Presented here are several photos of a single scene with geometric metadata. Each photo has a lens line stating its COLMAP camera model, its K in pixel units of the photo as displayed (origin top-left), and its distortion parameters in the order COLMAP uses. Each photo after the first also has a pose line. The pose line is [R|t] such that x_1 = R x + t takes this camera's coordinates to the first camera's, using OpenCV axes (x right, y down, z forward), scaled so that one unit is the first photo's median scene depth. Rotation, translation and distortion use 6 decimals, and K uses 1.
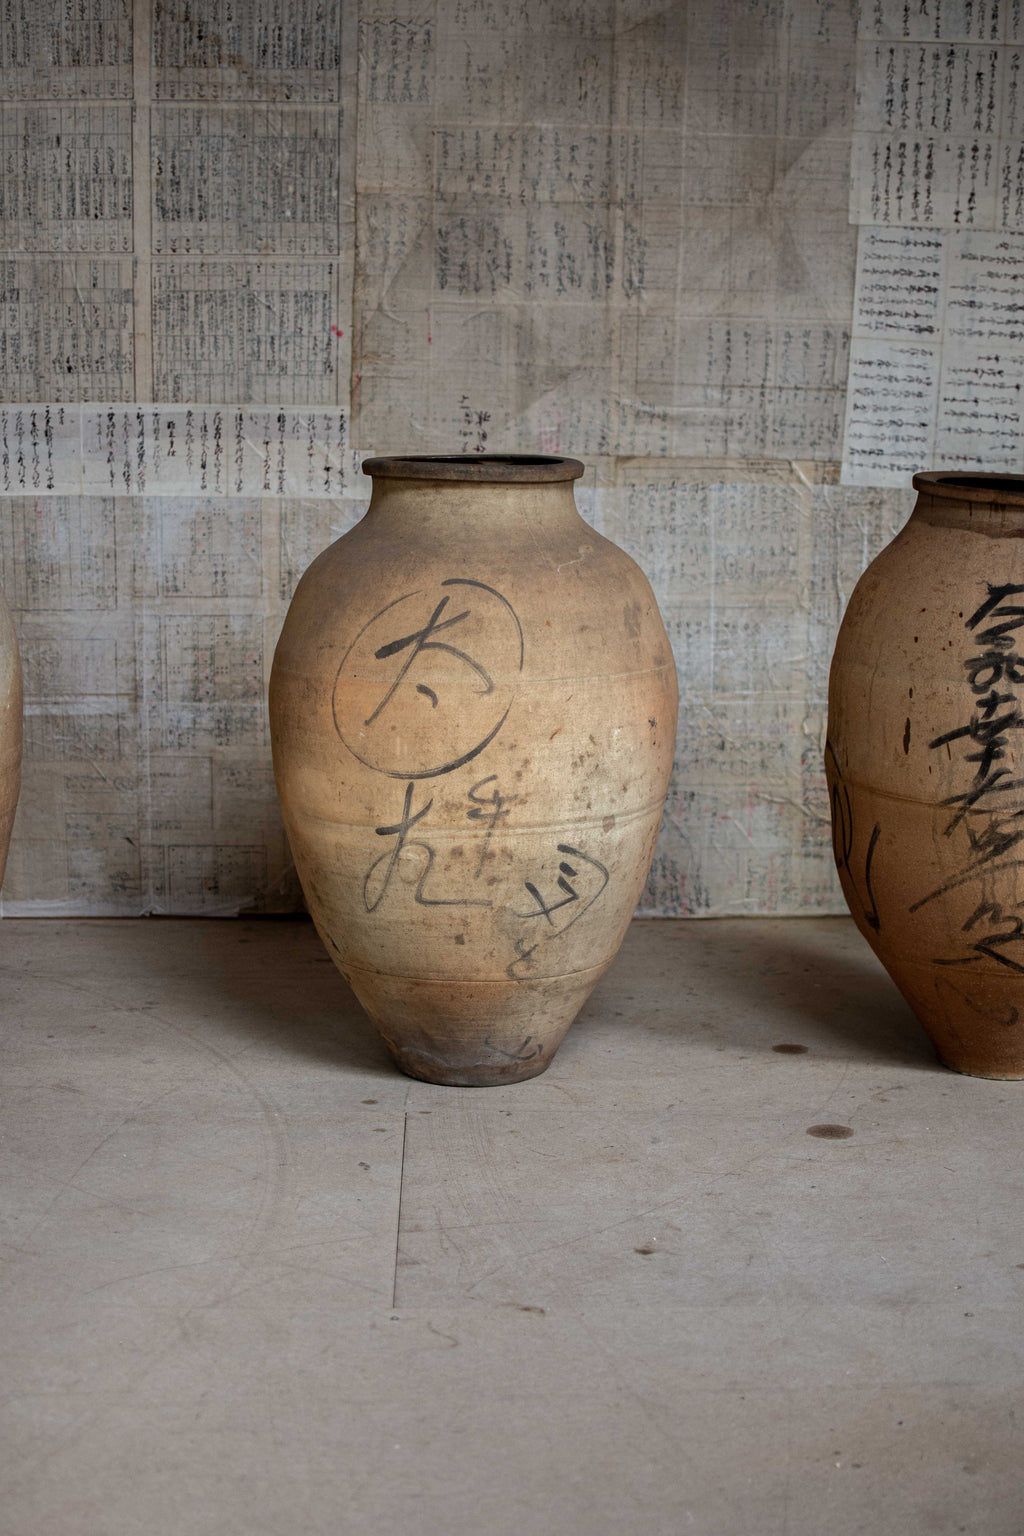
lens RADIAL K [[2347.0, 0, 512.0], [0, 2347.0, 768.0], [0, 0, 1]] dist [-0.183752, 0.131368]
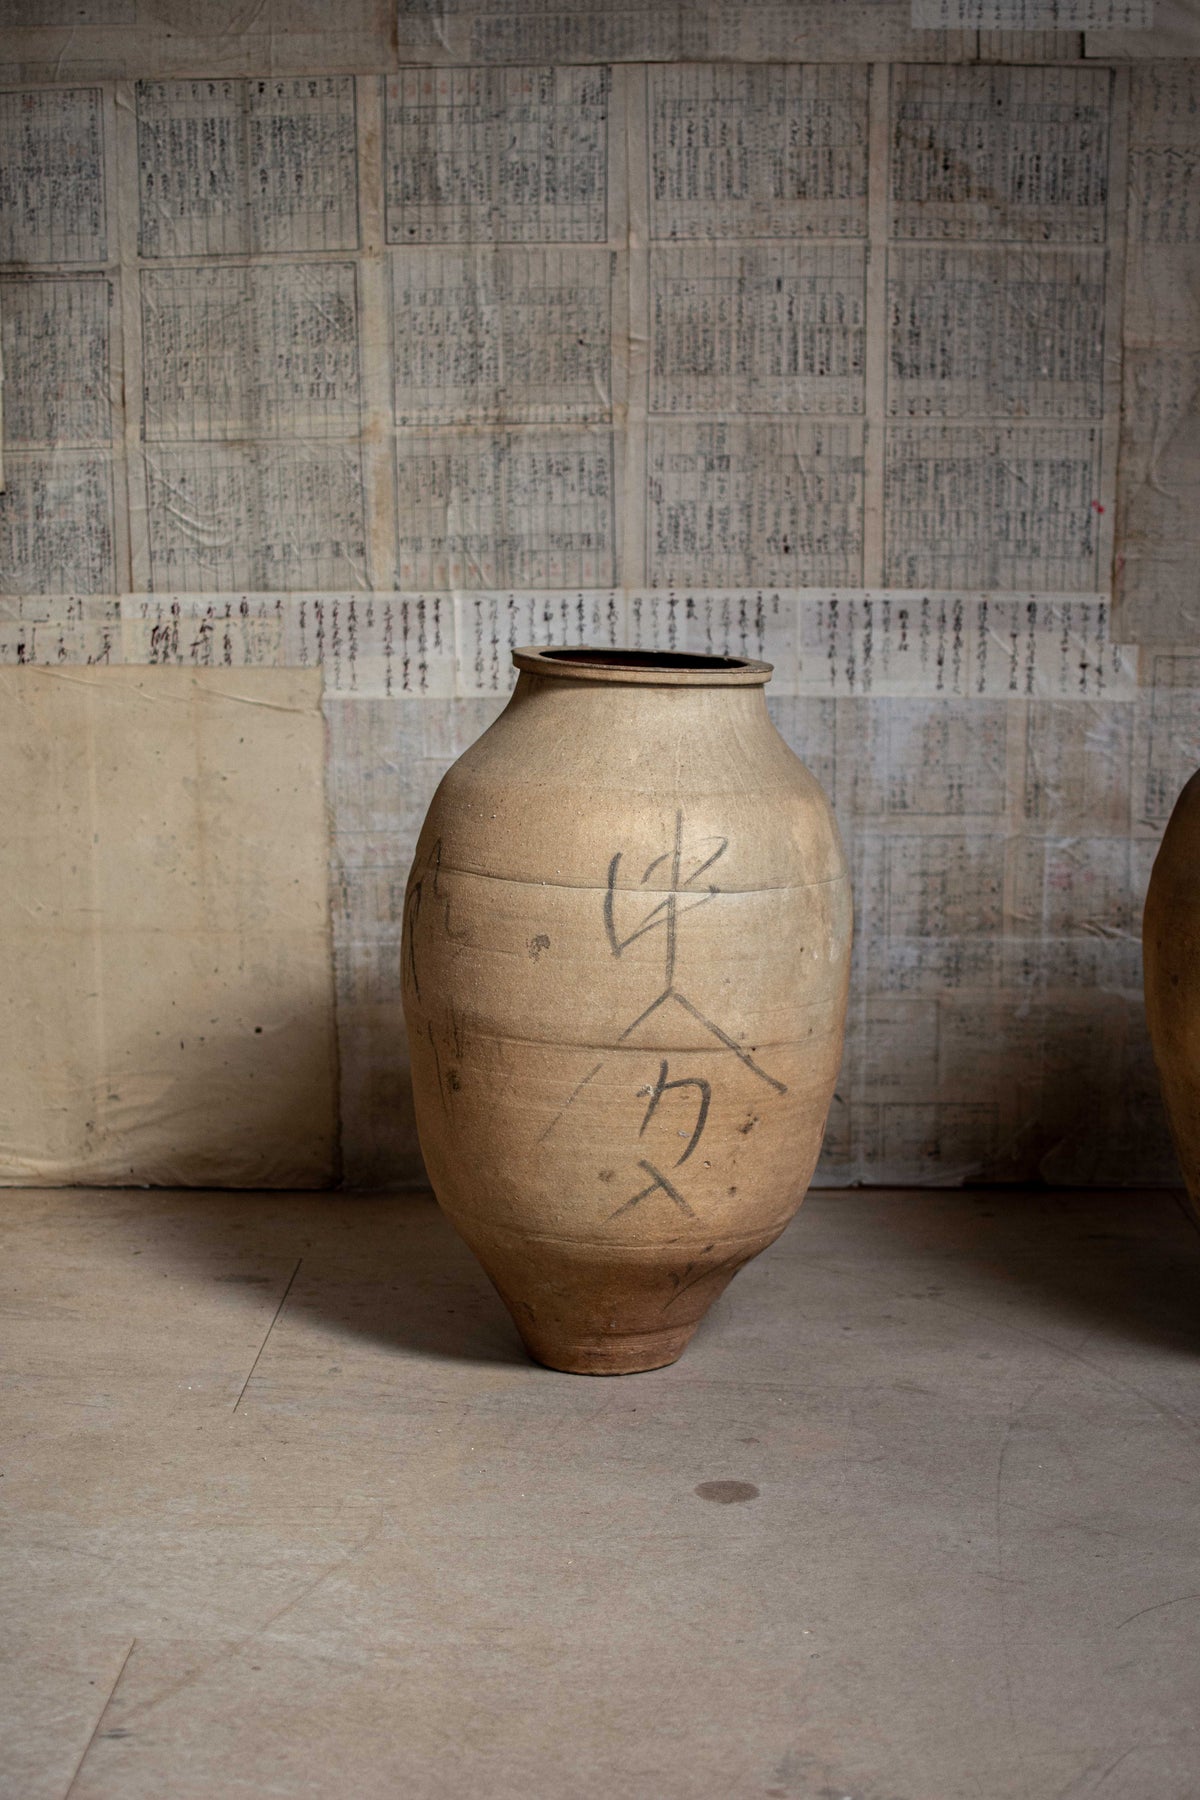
lens RADIAL K [[2750.4, 0, 600.0], [0, 2750.4, 900.0], [0, 0, 1]] dist [-0.183752, 0.131368]
pose [[0.998872, -0.002647, -0.047404, -0.214047], [0.000737, 0.999189, -0.040259, -0.001196], [0.047472, 0.040179, 0.998064, -0.011621]]
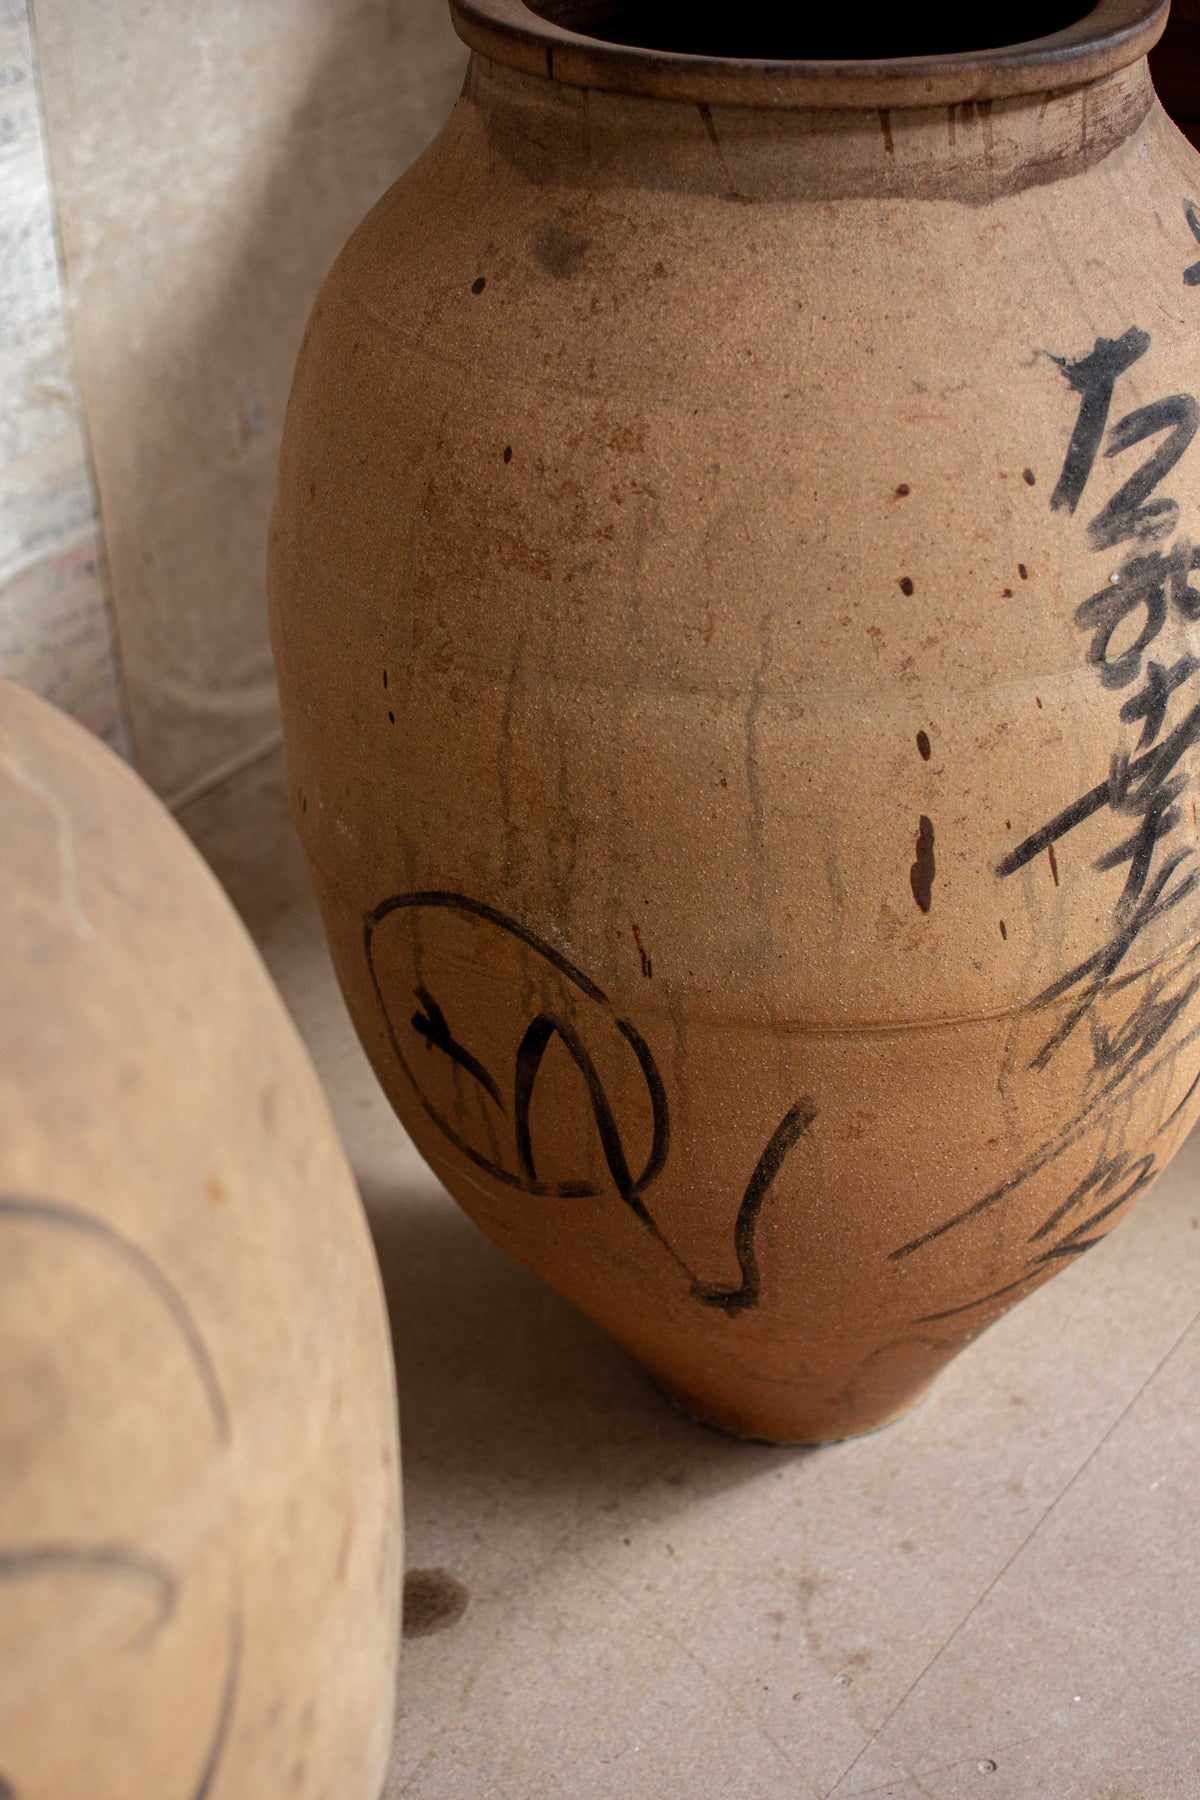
lens RADIAL K [[2750.4, 0, 600.0], [0, 2750.4, 900.0], [0, 0, 1]] dist [-0.183752, 0.131368]
pose [[0.591972, -0.454119, 0.665841, -0.095478], [0.198636, 0.882871, 0.425539, -0.146555], [-0.781097, -0.119647, 0.612839, 0.632344]]
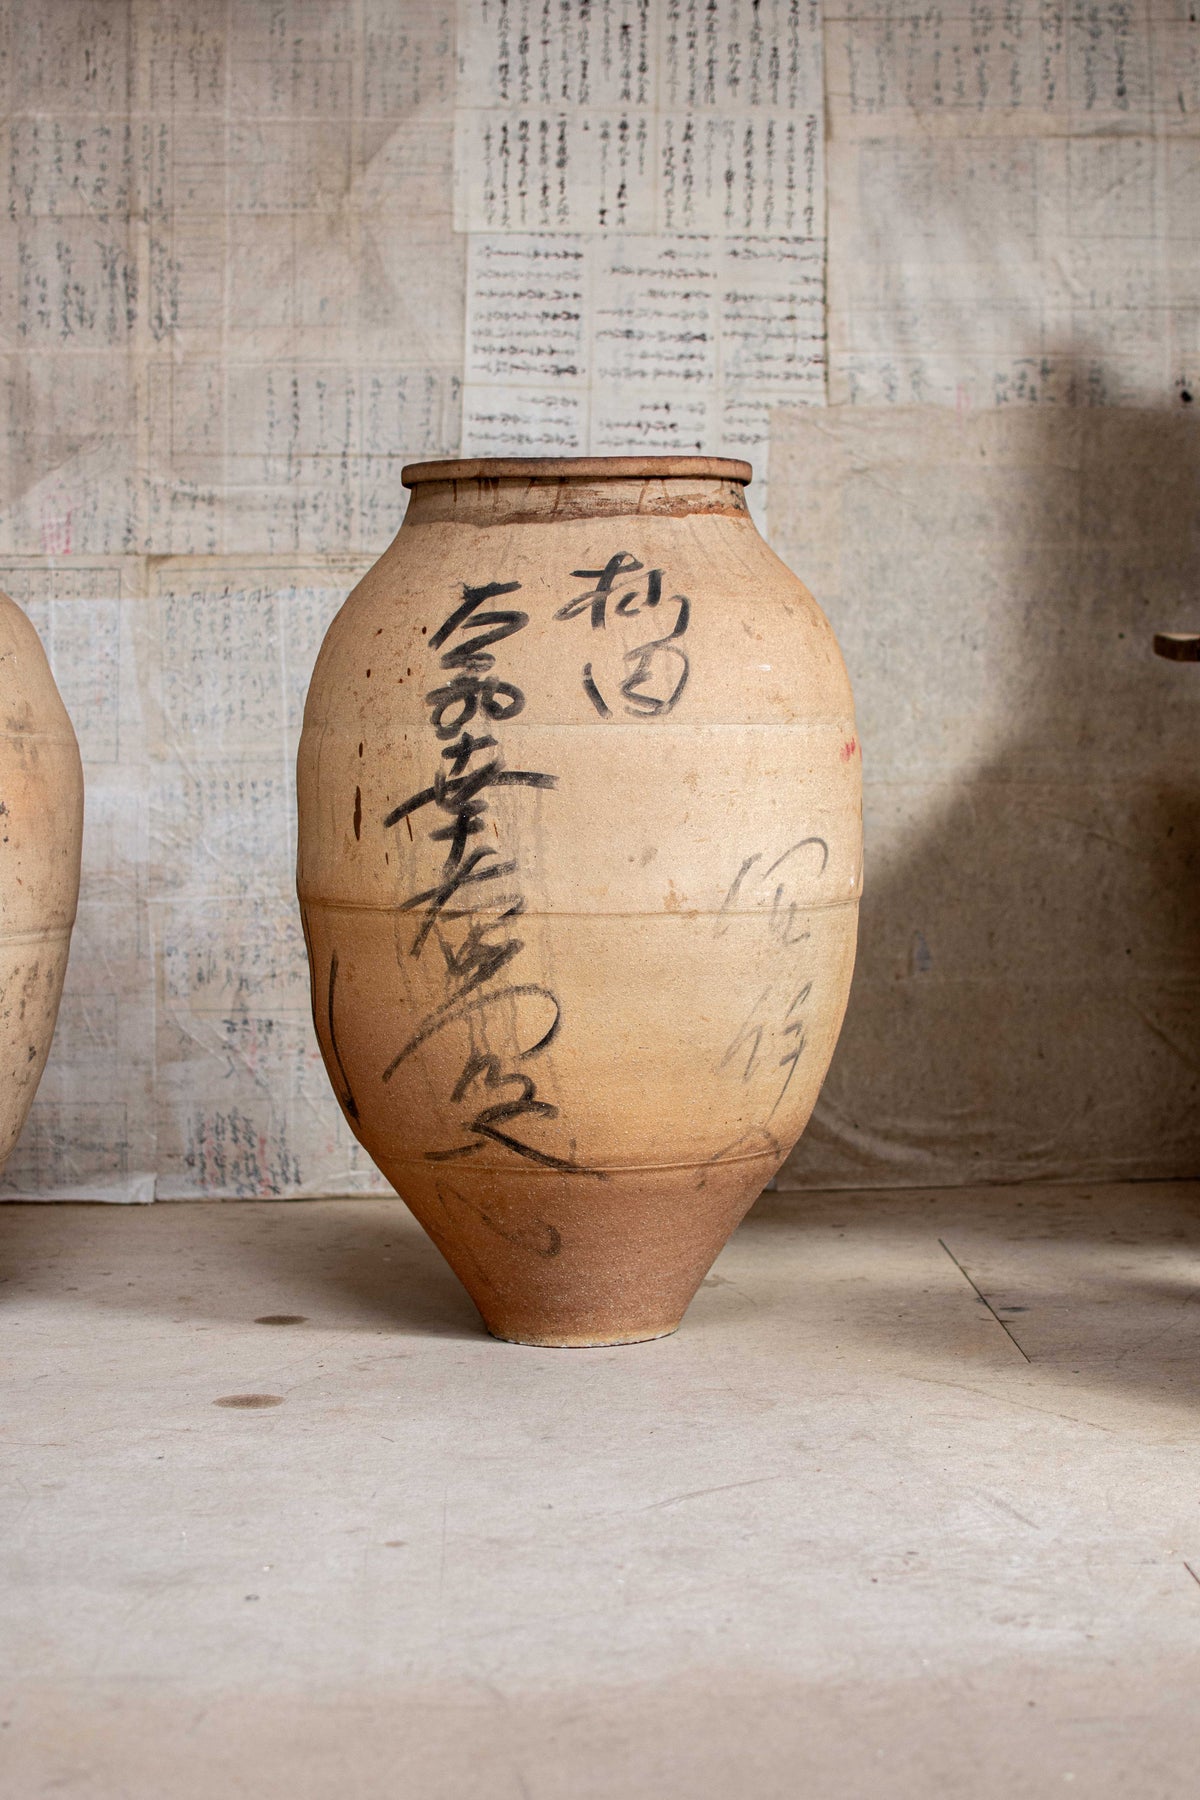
lens RADIAL K [[2831.4, 0, 600.0], [0, 2831.4, 900.0], [0, 0, 1]] dist [-0.184513, 0.149395]
pose [[0.999792, -0.019203, -0.006867, 0.194752], [0.018053, 0.989983, -0.140030, 0.101995], [0.009487, 0.139877, 0.990123, 0.147470]]
